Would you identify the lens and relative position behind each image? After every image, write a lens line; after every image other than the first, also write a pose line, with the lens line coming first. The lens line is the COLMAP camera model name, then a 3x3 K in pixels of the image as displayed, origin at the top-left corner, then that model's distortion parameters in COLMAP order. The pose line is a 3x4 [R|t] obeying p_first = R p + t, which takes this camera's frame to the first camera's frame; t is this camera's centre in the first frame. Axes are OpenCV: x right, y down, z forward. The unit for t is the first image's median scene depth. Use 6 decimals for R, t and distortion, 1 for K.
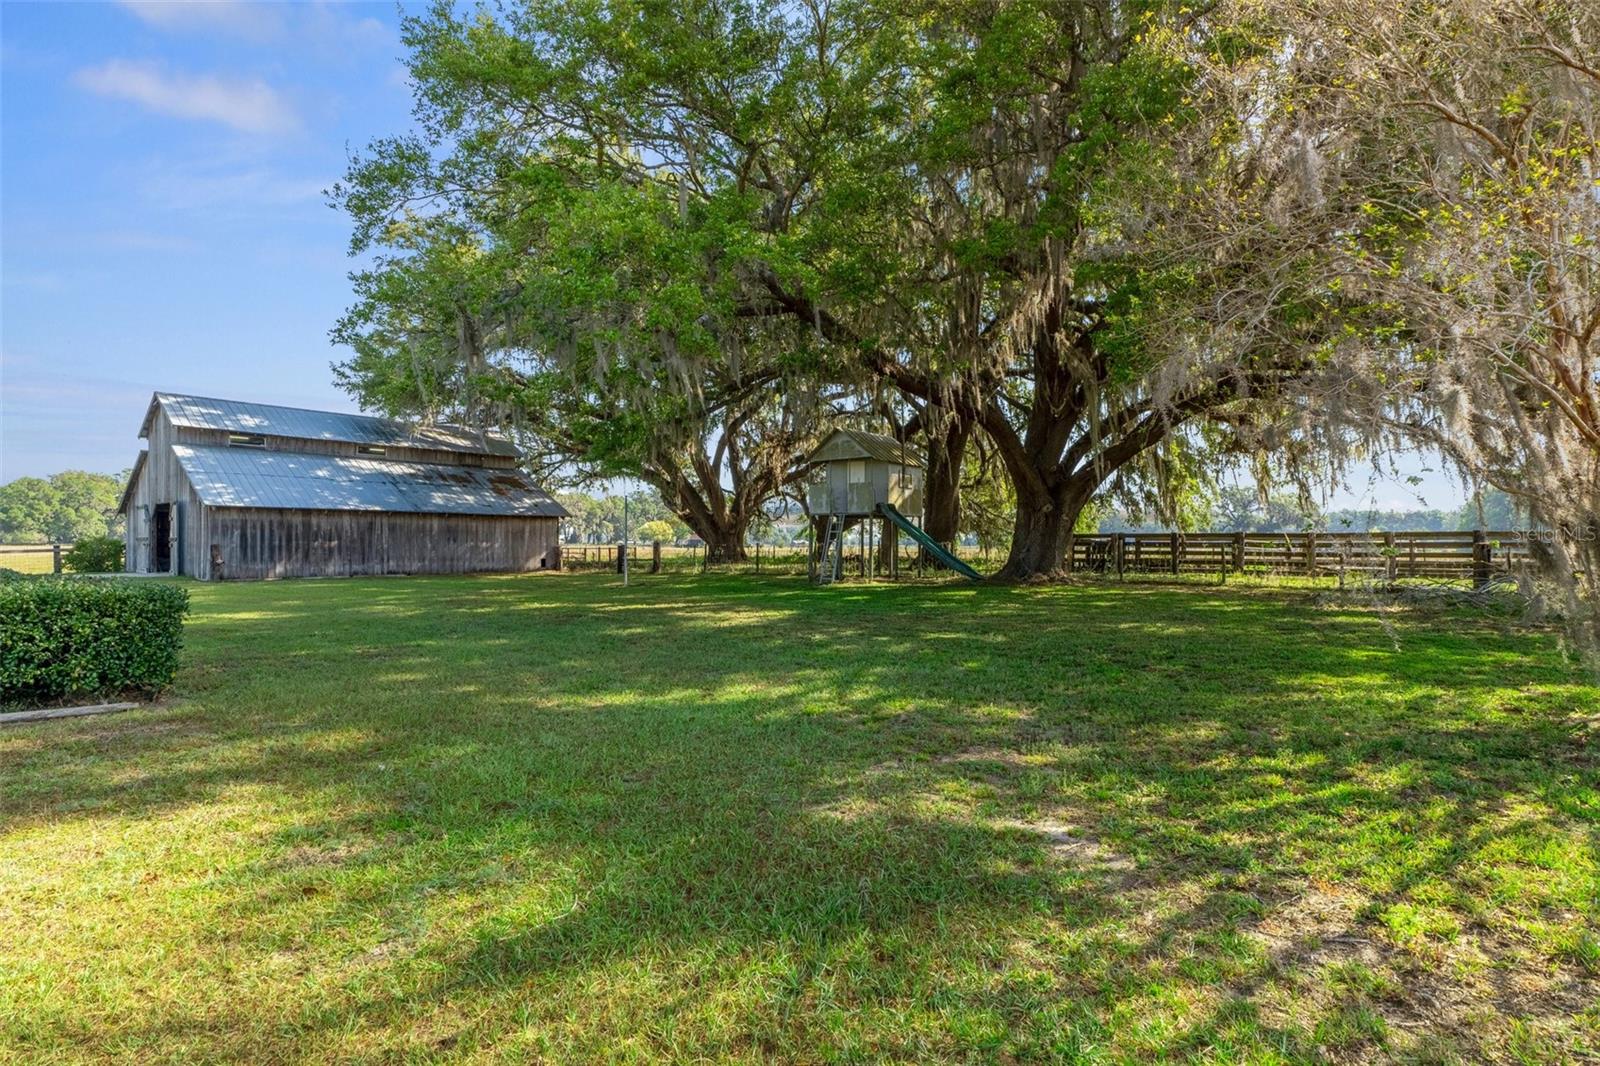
lens RADIAL K [[829.9, 0, 807.9], [0, 829.9, 534.5], [0, 0, 1]] dist [0.002803, 0.000261]
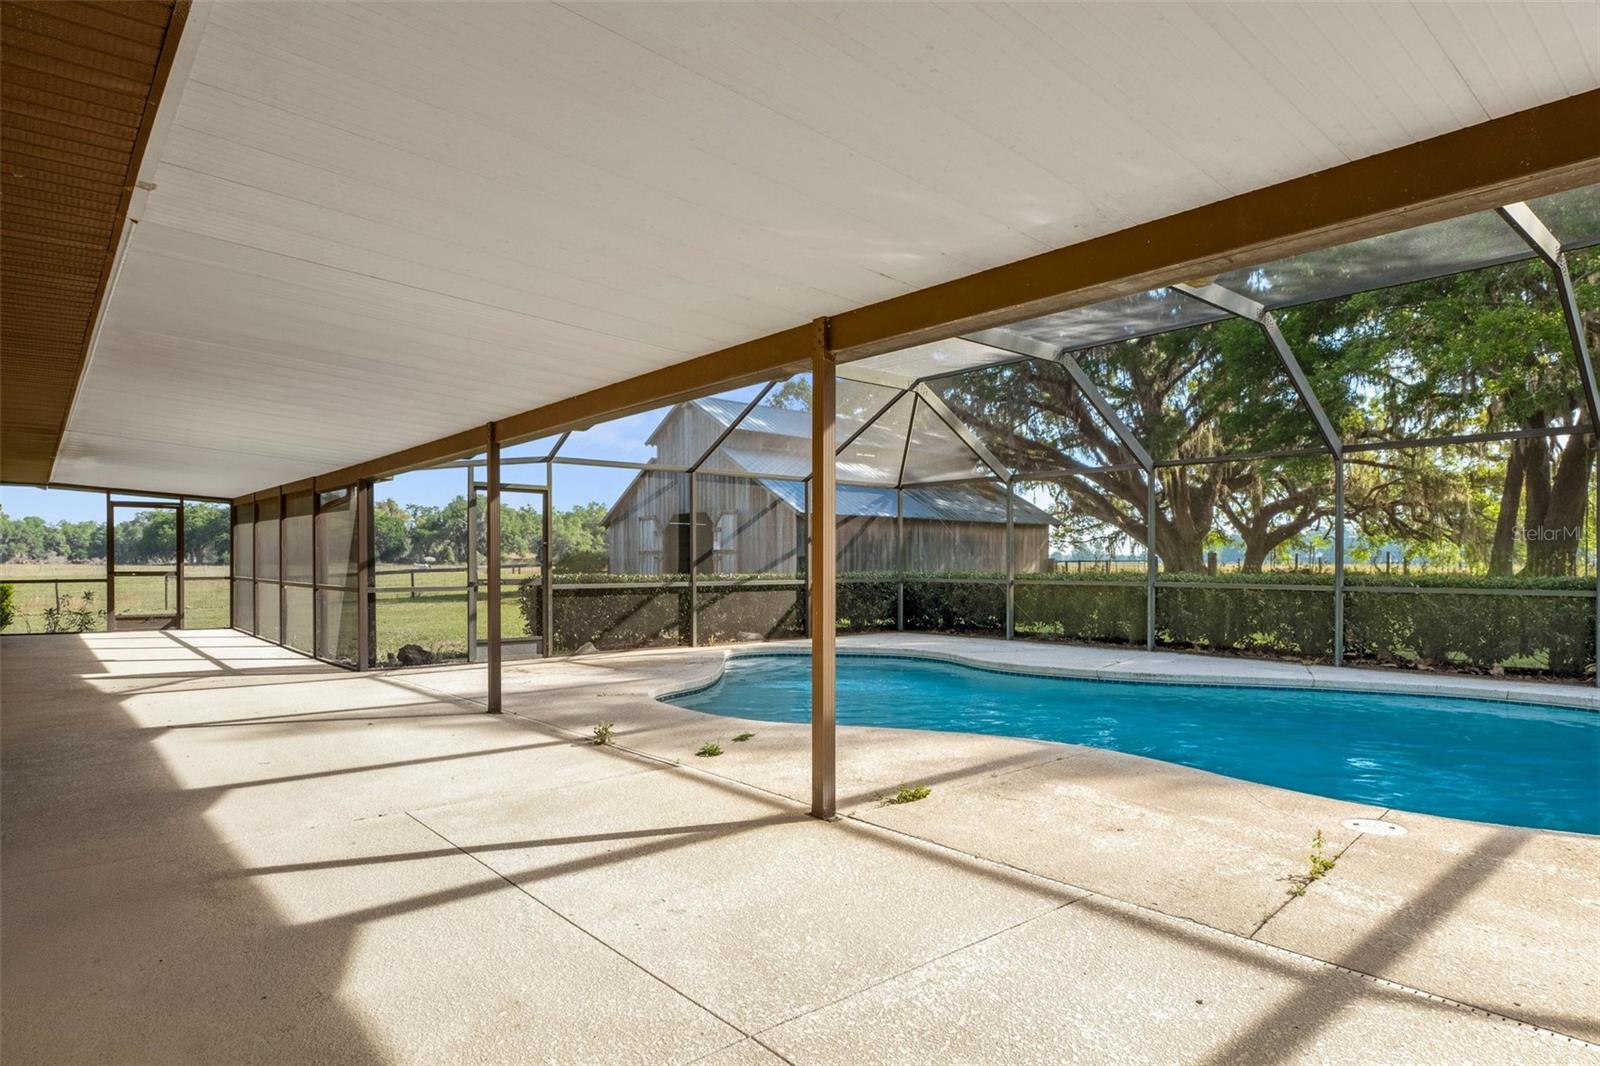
lens RADIAL K [[904.9, 0, 816.5], [0, 904.9, 574.3], [0, 0, 1]] dist [-0.002646, -0.000021]
pose [[0.987784, -0.001829, -0.155821, -0.470041], [0.005731, 0.999681, 0.024596, 0.006408], [0.155726, -0.025188, 0.987479, 0.016098]]
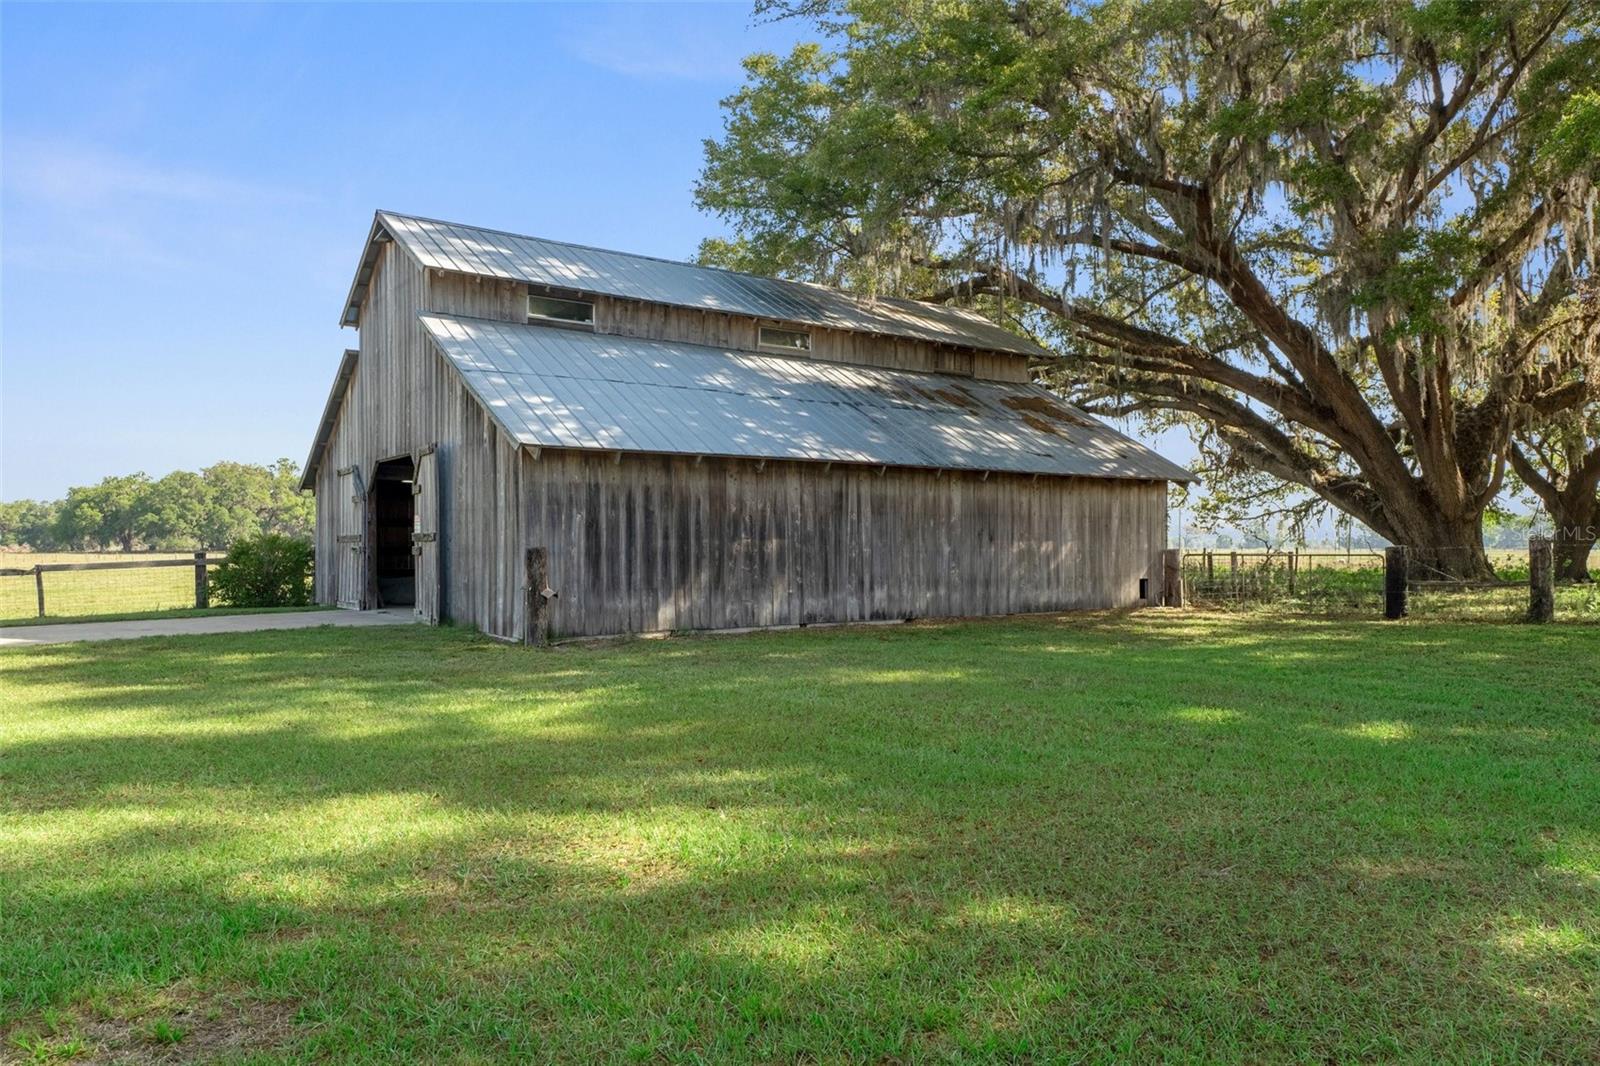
lens RADIAL K [[1131.7, 0, 800.0], [0, 1131.7, 533.0], [0, 0, 1]] dist [0.006482, 0.001722]
pose [[0.967569, -0.008174, -0.252474, -0.401236], [0.007702, 0.999966, -0.002859, 0.006396], [0.252489, 0.000822, 0.967599, 0.454281]]
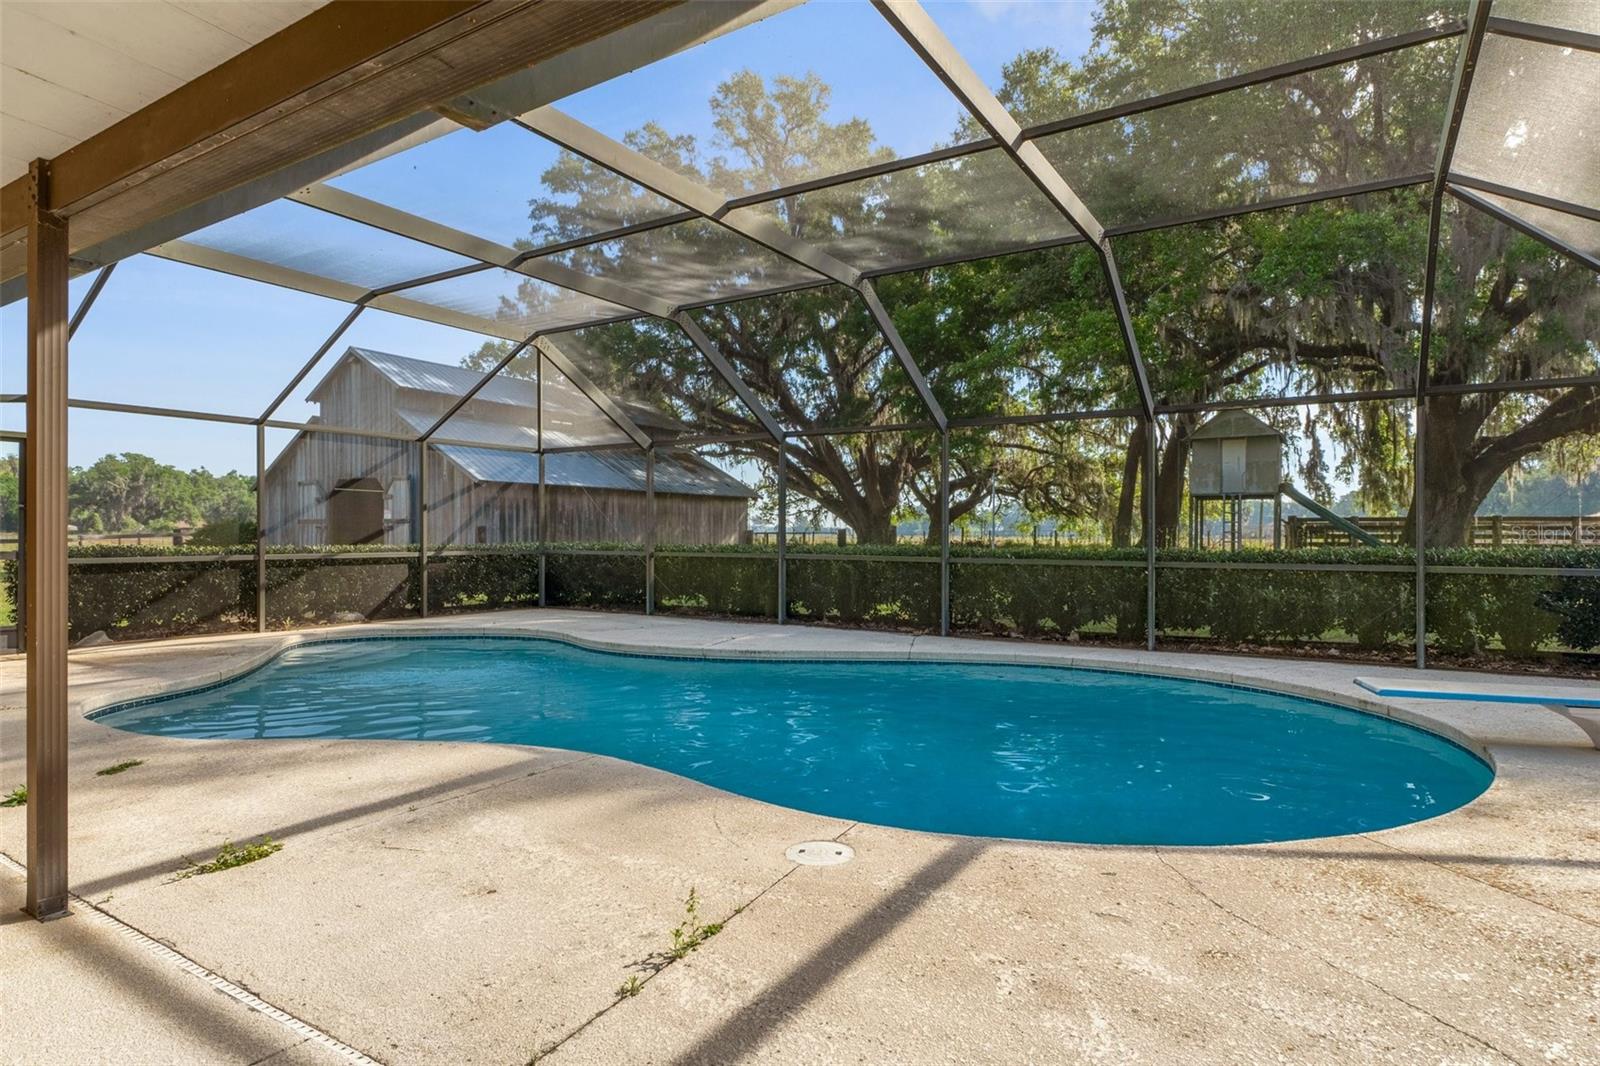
lens RADIAL K [[879.8, 0, 805.9], [0, 879.8, 540.4], [0, 0, 1]] dist [-0.001882, 0.000189]
pose [[0.991318, -0.000798, 0.131483, -0.433490], [-0.001755, 0.999812, 0.019300, 0.007109], [-0.131473, -0.019364, 0.991131, 0.047496]]
